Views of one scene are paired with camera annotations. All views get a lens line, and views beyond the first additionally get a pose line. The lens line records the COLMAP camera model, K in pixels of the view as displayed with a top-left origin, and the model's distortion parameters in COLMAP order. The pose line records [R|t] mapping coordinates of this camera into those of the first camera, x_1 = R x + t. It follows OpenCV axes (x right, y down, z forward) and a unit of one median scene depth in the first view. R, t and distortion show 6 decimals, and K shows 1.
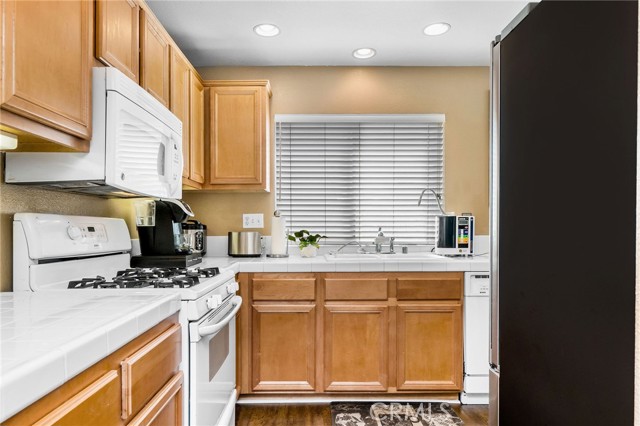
lens RADIAL K [[420.6, 0, 320.0], [0, 420.6, 213.0], [0, 0, 1]] dist [-0.001326, 0.000004]
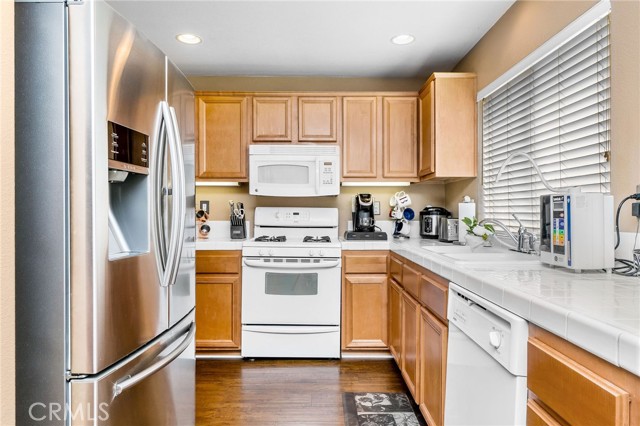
lens RADIAL K [[420.6, 0, 320.0], [0, 420.6, 213.0], [0, 0, 1]] dist [-0.001326, 0.000004]
pose [[-0.008431, 0.003080, -0.999960, 0.875219], [0.032271, 0.999475, 0.002806, 0.020296], [0.999444, -0.032246, -0.008526, 0.703155]]
